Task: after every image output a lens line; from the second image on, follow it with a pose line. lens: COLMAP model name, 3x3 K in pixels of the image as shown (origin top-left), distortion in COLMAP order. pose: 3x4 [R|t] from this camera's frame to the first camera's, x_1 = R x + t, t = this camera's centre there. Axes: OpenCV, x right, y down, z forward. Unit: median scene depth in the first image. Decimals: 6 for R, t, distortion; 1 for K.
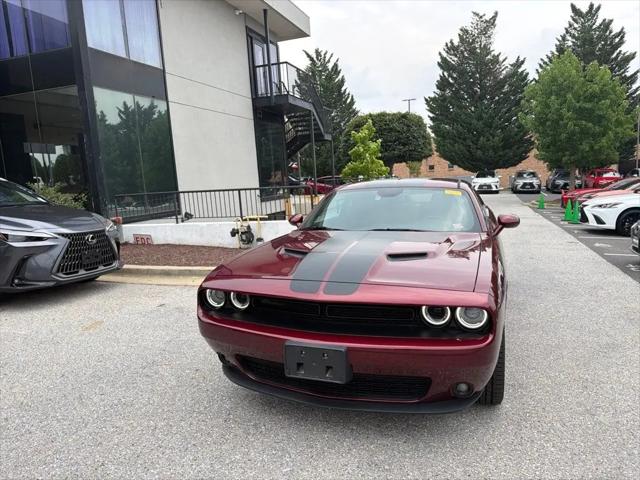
lens RADIAL K [[446.8, 0, 322.8], [0, 446.8, 244.8], [0, 0, 1]] dist [0.049395, -0.060427]
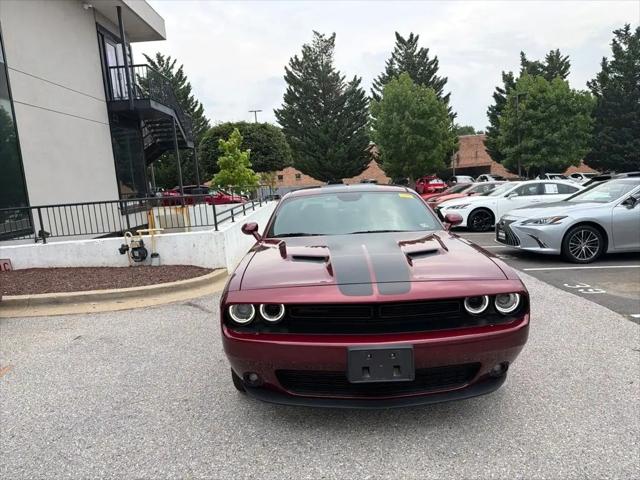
lens RADIAL K [[446.8, 0, 322.9], [0, 446.8, 242.8], [0, 0, 1]] dist [0.049395, -0.060427]
pose [[0.941720, -0.059129, 0.331159, -0.032502], [0.067732, 0.997598, -0.014488, -0.000130], [-0.329507, 0.036074, 0.943464, 0.006275]]
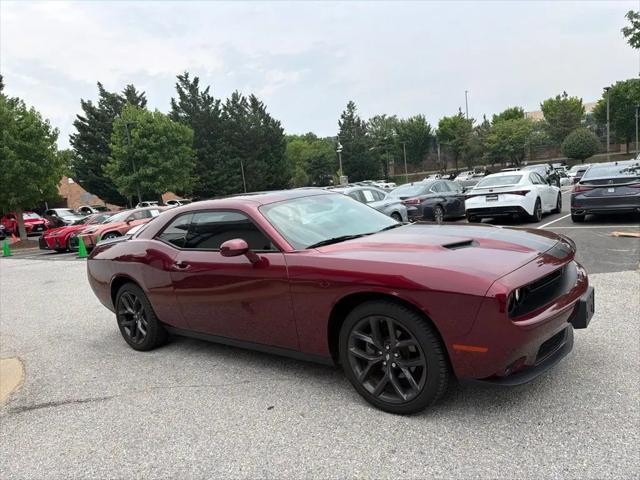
lens RADIAL K [[446.8, 0, 321.0], [0, 446.8, 248.6], [0, 0, 1]] dist [0.049395, -0.060427]
pose [[0.317426, -0.140250, 0.937854, -0.099375], [0.226756, 0.971537, 0.068540, -0.010372], [-0.920773, 0.190908, 0.340194, 0.087369]]
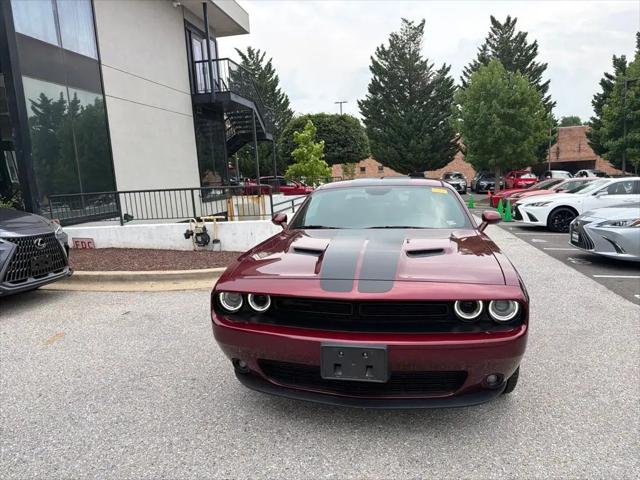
lens RADIAL K [[446.8, 0, 323.3], [0, 446.8, 247.6], [0, 0, 1]] dist [0.049395, -0.060427]
pose [[0.988159, -0.020401, 0.152070, -0.016143], [0.019797, 0.999789, 0.005486, 0.000381], [-0.152149, -0.002410, 0.988355, 0.003257]]
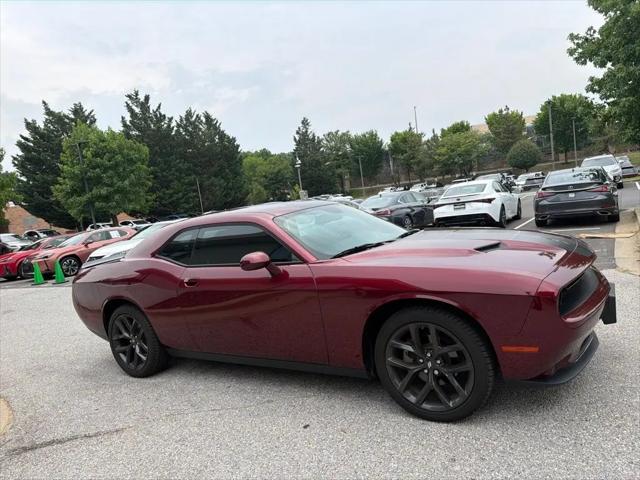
lens RADIAL K [[446.8, 0, 321.5], [0, 446.8, 245.9], [0, 0, 1]] dist [0.049395, -0.060427]
pose [[0.218285, -0.114085, 0.969194, -0.101731], [0.261695, 0.963611, 0.054488, -0.012874], [-0.940142, 0.241740, 0.240197, 0.102293]]
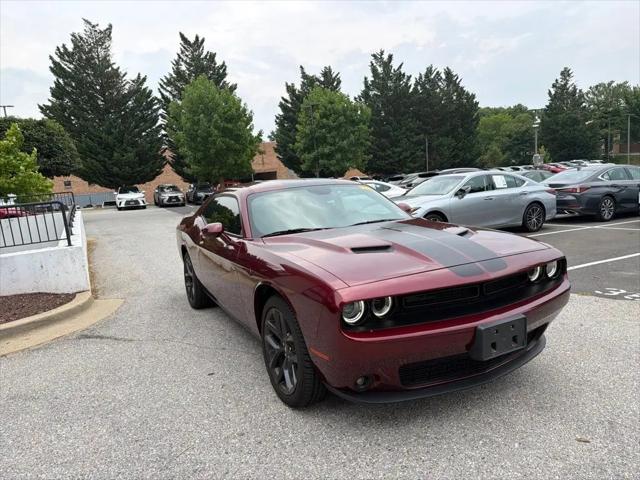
lens RADIAL K [[446.8, 0, 321.7], [0, 446.8, 248.8], [0, 0, 1]] dist [0.049395, -0.060427]
pose [[0.684826, -0.134631, 0.716162, -0.073420], [0.154954, 0.987213, 0.037412, -0.003231], [-0.712041, 0.085351, 0.696931, 0.039434]]
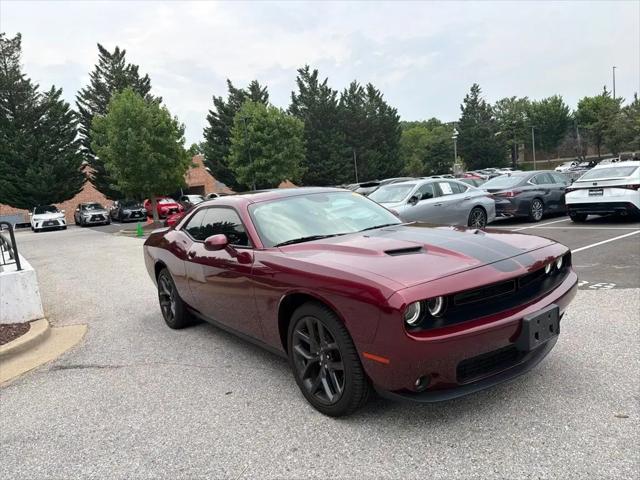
lens RADIAL K [[446.8, 0, 321.7], [0, 446.8, 243.7], [0, 0, 1]] dist [0.049395, -0.060427]
pose [[0.557473, -0.135893, 0.818997, -0.085994], [0.199044, 0.979617, 0.027059, -0.005550], [-0.805981, 0.147932, 0.573159, 0.055031]]
